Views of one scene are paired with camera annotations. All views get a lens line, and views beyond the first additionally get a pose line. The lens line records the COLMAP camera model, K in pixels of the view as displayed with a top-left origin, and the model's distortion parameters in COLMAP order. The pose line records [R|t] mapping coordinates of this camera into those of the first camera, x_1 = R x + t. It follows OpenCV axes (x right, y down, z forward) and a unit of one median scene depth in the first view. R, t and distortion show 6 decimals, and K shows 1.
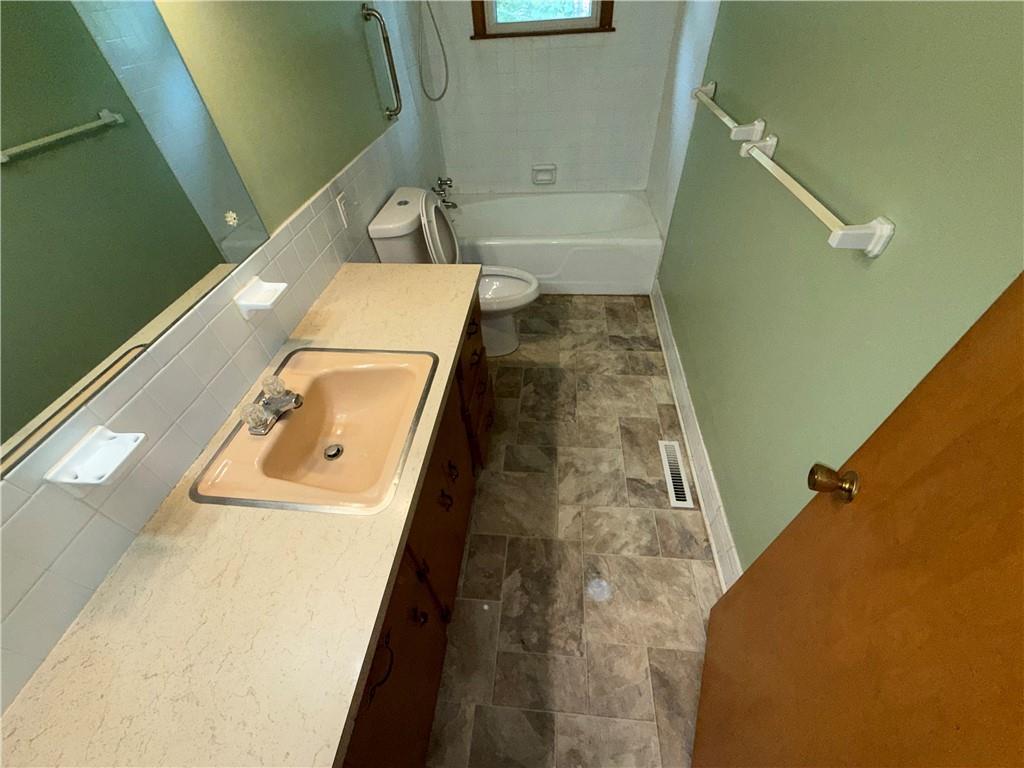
lens RADIAL K [[409.3, 0, 509.0], [0, 409.3, 384.5], [0, 0, 1]] dist [-0.000160, 0.000509]
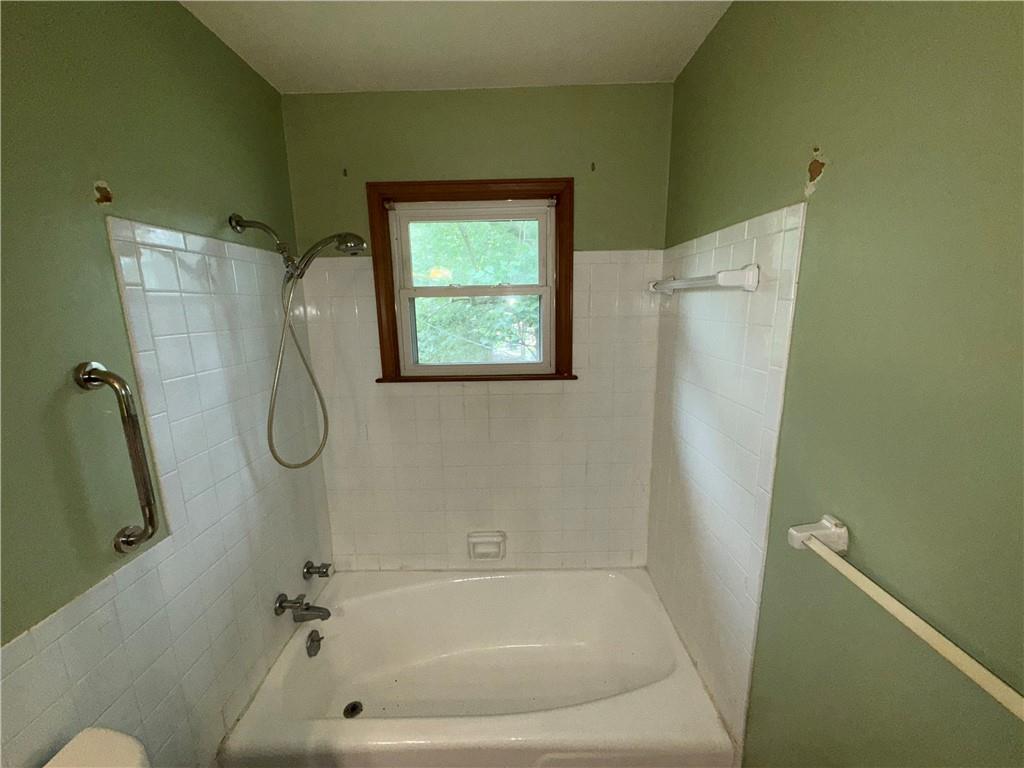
lens RADIAL K [[409.3, 0, 516.5], [0, 409.3, 382.3], [0, 0, 1]] dist [-0.000160, 0.000509]
pose [[0.993817, 0.016764, 0.109759, 0.088802], [0.048709, 0.822509, -0.566662, -0.560613], [-0.099777, 0.568505, 0.816607, 0.520569]]
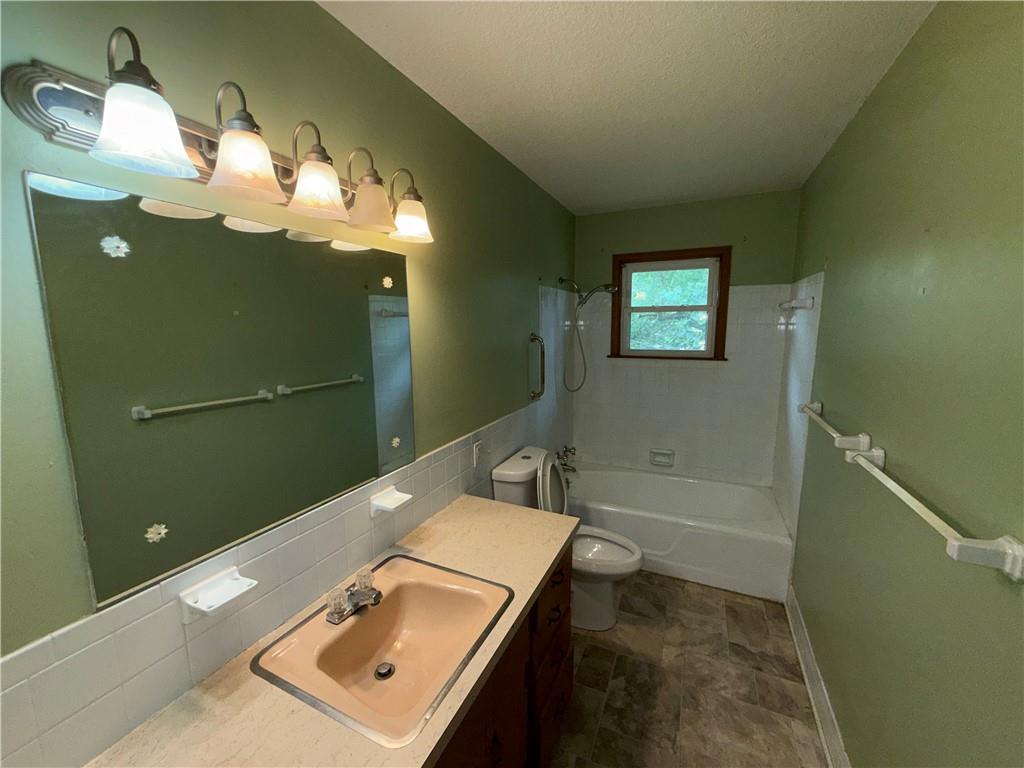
lens RADIAL K [[409.3, 0, 508.4], [0, 409.3, 383.1], [0, 0, 1]] dist [-0.000160, 0.000509]
pose [[0.941092, 0.094782, -0.324595, 0.056411], [-0.268576, 0.792745, -0.547195, 0.048265], [0.205457, 0.602139, 0.771502, -0.052834]]
